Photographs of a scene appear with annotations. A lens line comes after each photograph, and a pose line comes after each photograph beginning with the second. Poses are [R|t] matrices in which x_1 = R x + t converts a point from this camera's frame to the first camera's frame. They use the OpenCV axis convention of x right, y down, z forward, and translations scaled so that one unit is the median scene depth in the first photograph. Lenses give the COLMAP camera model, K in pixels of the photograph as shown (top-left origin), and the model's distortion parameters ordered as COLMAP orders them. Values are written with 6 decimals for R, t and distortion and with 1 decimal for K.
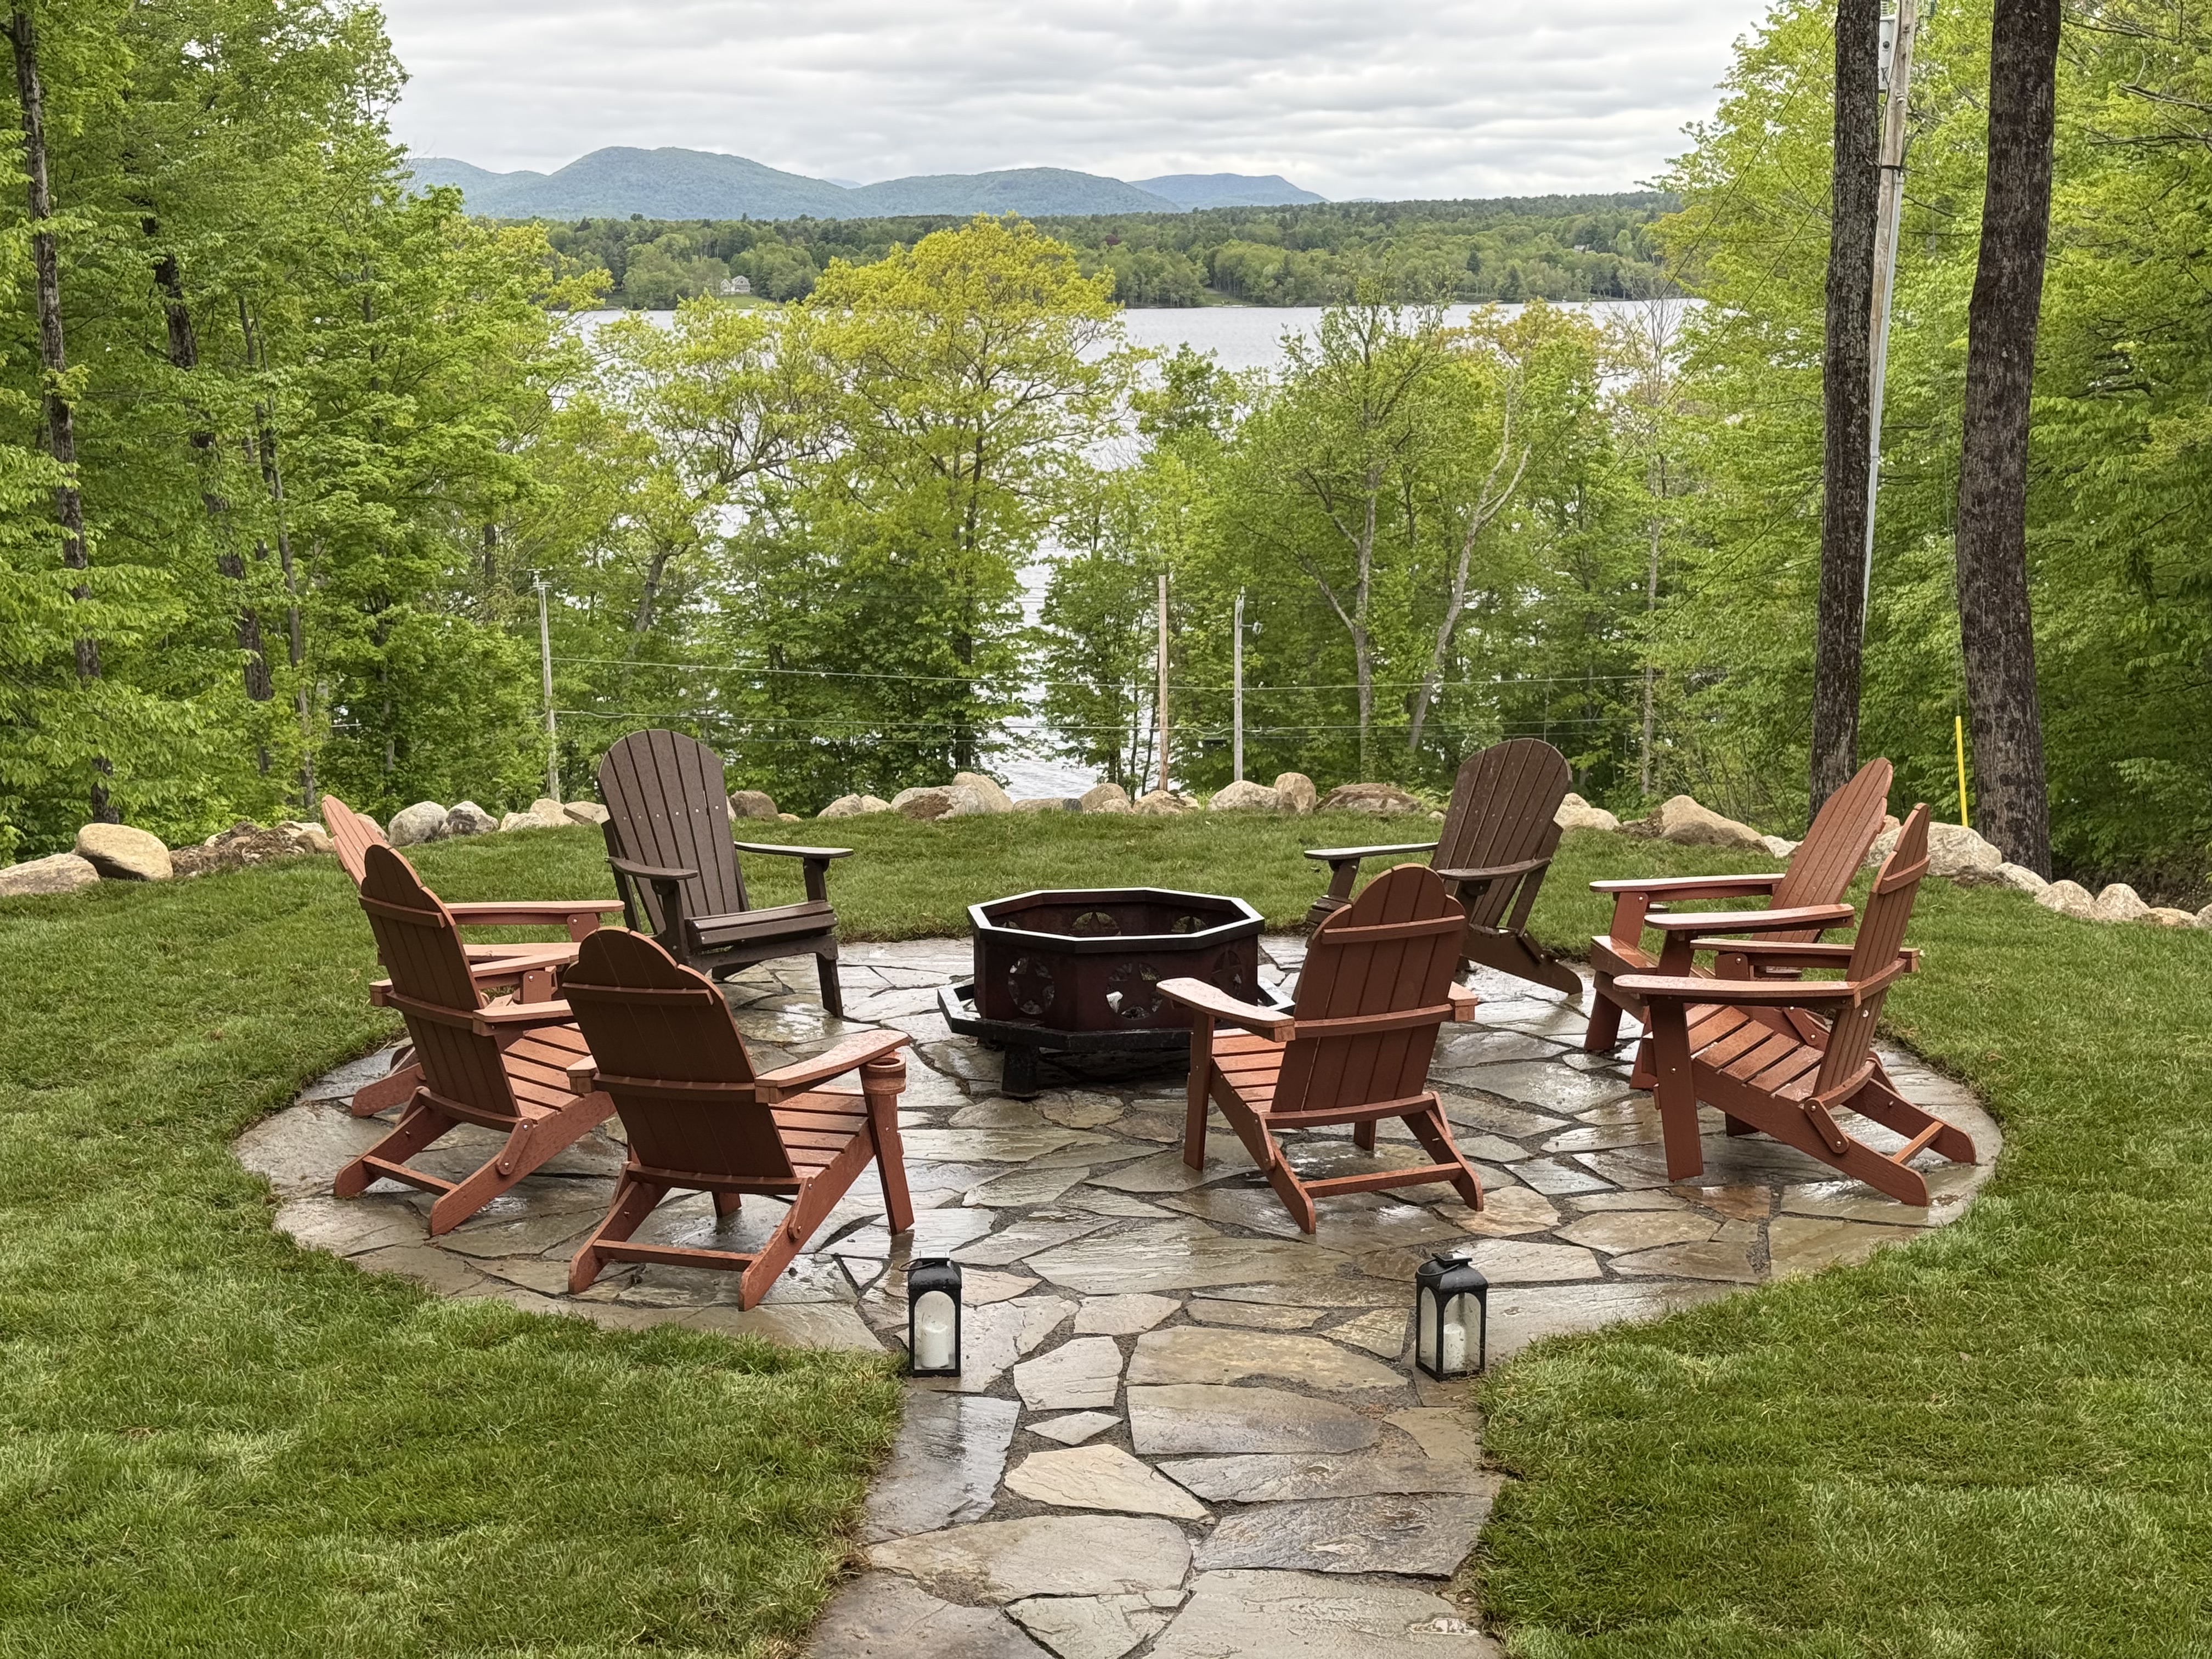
lens RADIAL K [[3092.4, 0, 1091.2], [0, 3092.4, 827.7], [0, 0, 1]] dist [0.114493, -0.003881]
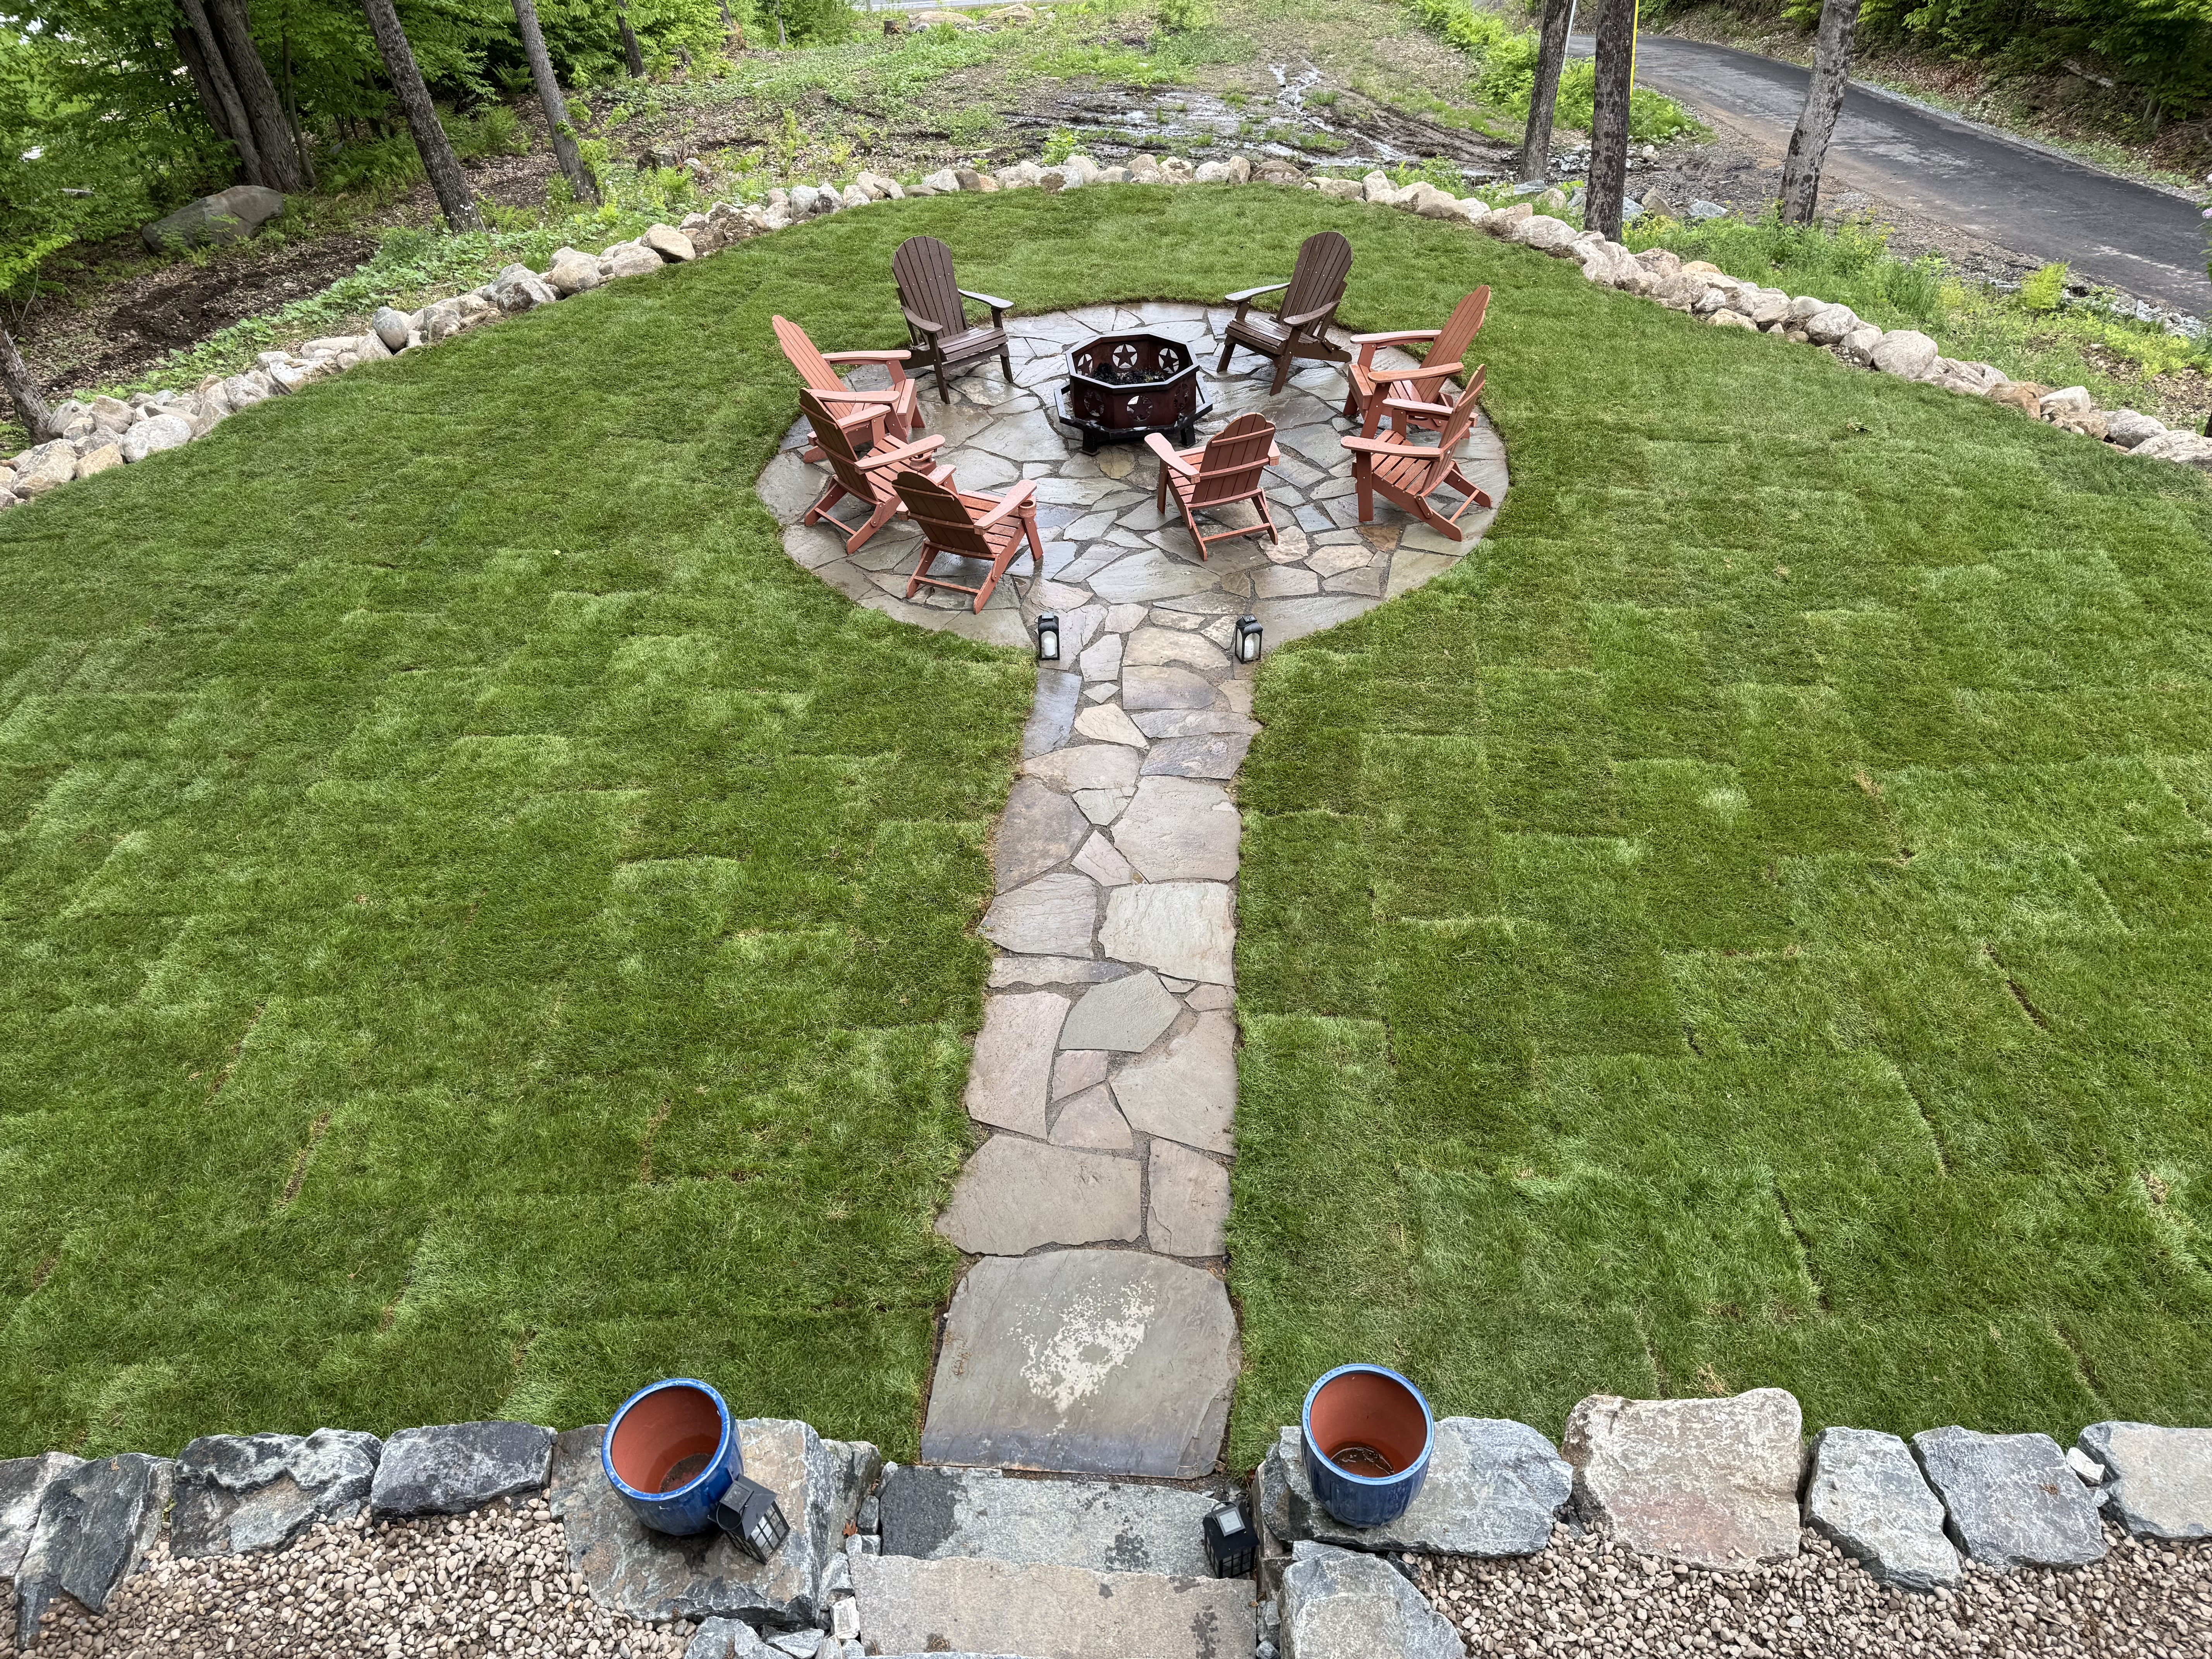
lens RADIAL K [[1533.4, 0, 1107.0], [0, 1533.4, 839.9], [0, 0, 1]] dist [0.090641, -0.090015]
pose [[0.999287, 0.000551, -0.037763, 0.041405], [0.018628, 0.862616, 0.505516, -0.306632], [0.032854, -0.505859, 0.861990, -0.166622]]
